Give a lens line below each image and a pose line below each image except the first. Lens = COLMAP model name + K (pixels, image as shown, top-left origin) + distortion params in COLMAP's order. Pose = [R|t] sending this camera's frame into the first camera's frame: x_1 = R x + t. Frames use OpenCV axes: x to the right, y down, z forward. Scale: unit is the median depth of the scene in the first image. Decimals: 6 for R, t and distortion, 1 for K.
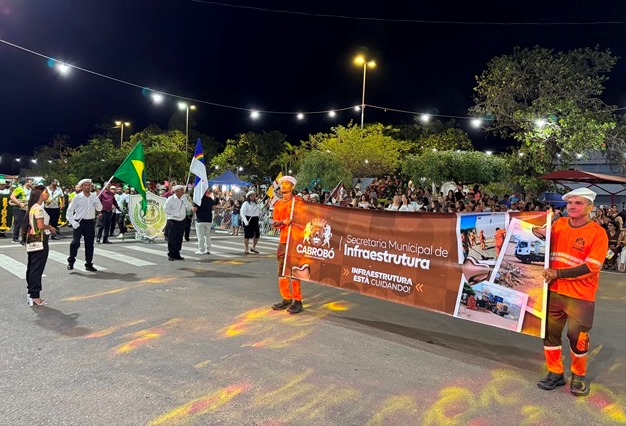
lens RADIAL K [[453.4, 0, 310.5], [0, 453.4, 188.1], [0, 0, 1]] dist [0.063547, -0.064173]
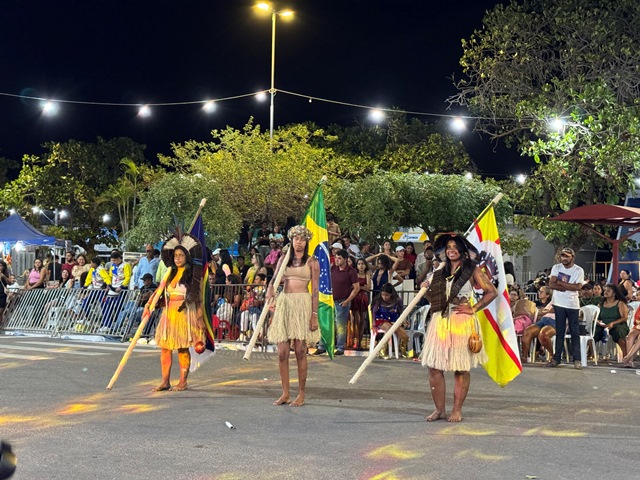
lens RADIAL K [[899.9, 0, 317.4], [0, 899.9, 241.2], [0, 0, 1]] dist [0.140378, 0.000000]
pose [[0.994323, -0.015753, 0.105232, 0.056936], [0.016913, 0.999806, -0.010136, 0.008835], [-0.105052, 0.011858, 0.994396, -0.073364]]
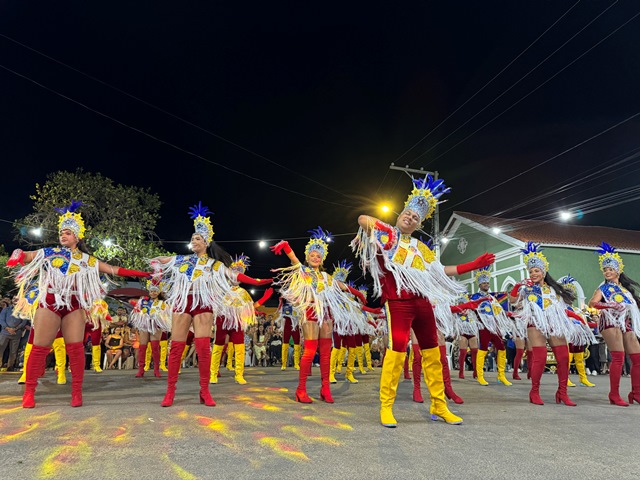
lens RADIAL K [[452.2, 0, 317.2], [0, 452.2, 241.3], [0, 0, 1]] dist [0.079560, -0.083422]
pose [[0.516526, 0.170917, 0.839040, -0.100489], [-0.016412, 0.981672, -0.189868, 0.034613], [-0.856114, 0.084302, 0.509865, 0.032751]]
